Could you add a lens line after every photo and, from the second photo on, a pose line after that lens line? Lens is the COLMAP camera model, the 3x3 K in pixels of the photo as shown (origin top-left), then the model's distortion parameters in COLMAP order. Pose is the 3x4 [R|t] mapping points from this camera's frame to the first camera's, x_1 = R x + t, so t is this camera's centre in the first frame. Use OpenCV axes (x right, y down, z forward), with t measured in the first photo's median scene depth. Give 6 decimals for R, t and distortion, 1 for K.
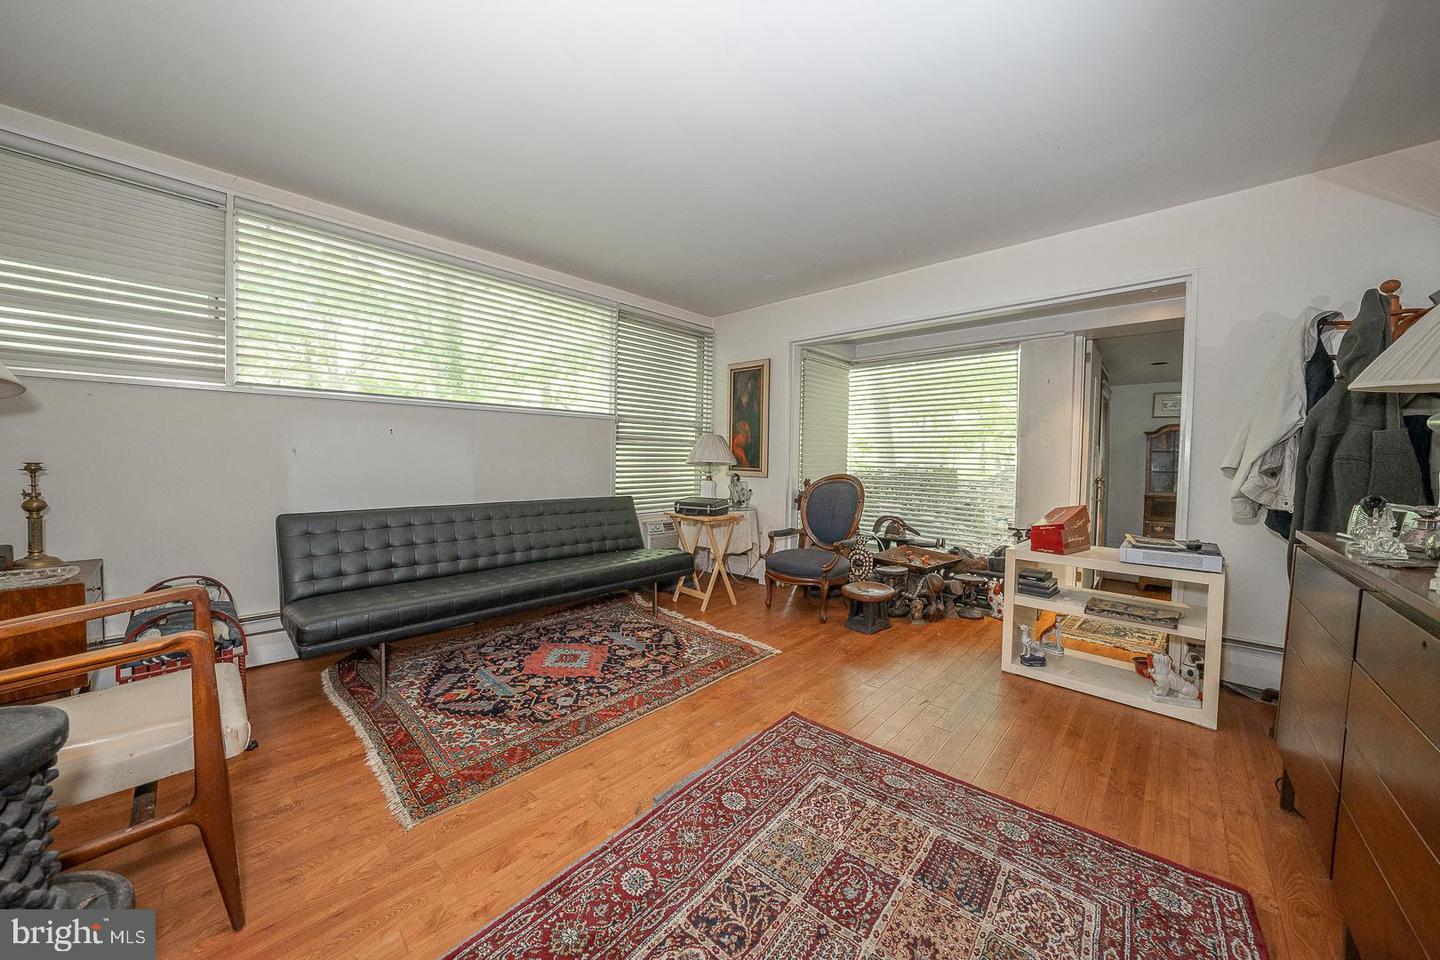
lens RADIAL K [[495.0, 0, 719.8], [0, 495.0, 478.9], [0, 0, 1]] dist [-0.010924, 0.000177]
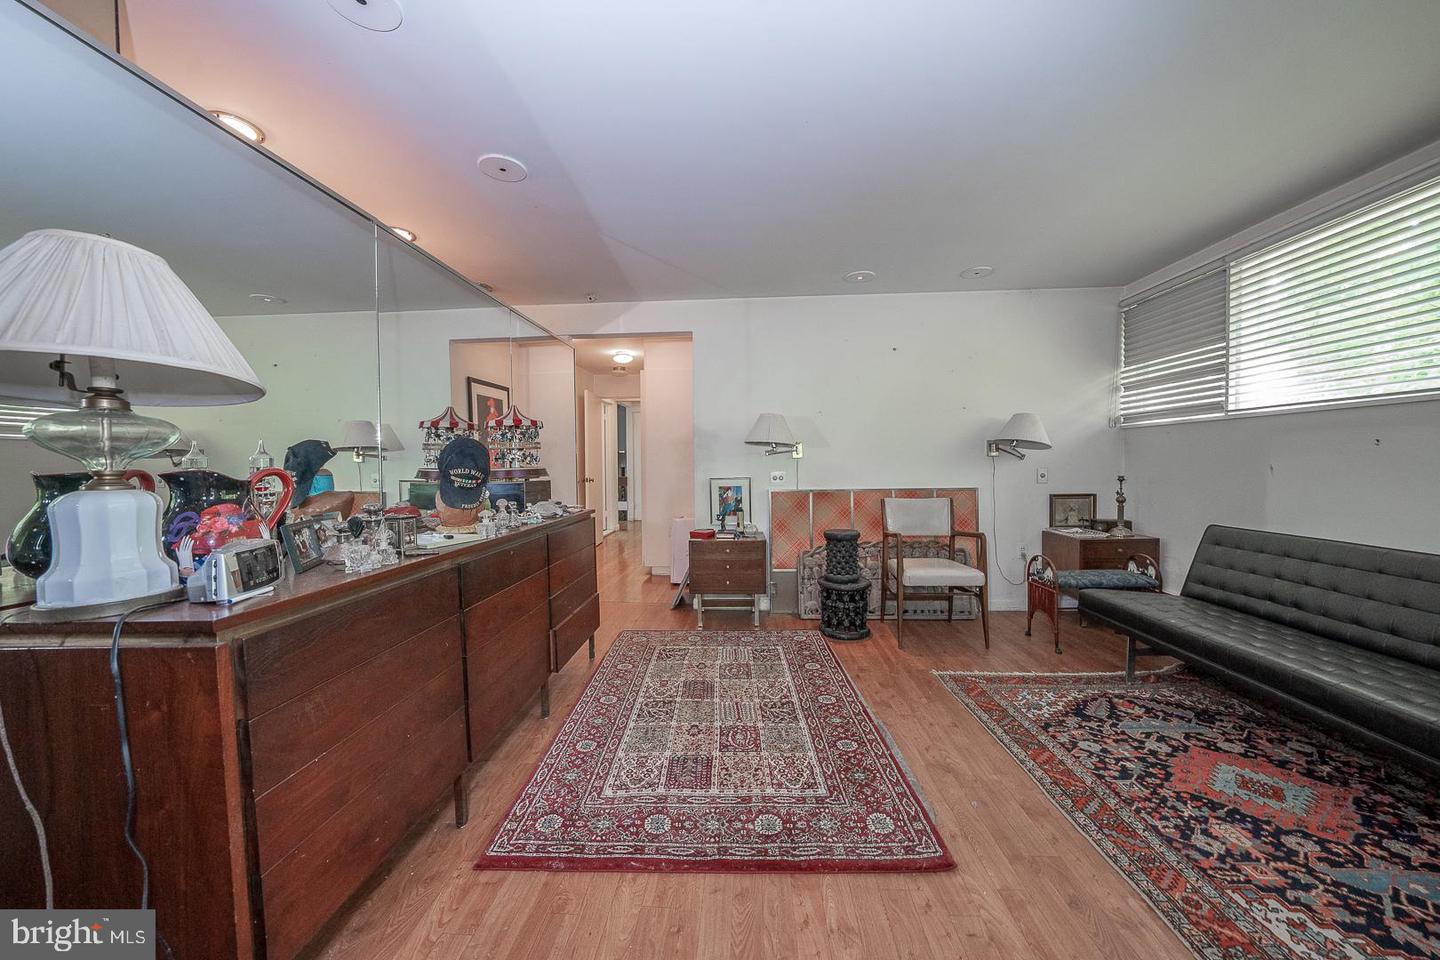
lens RADIAL K [[495.0, 0, 722.6], [0, 495.0, 481.4], [0, 0, 1]] dist [-0.010924, 0.000177]
pose [[-0.762930, 0.014379, -0.646321, 0.741469], [-0.032782, 0.997606, 0.060890, -0.061585], [0.645649, 0.067642, -0.760633, 1.173338]]
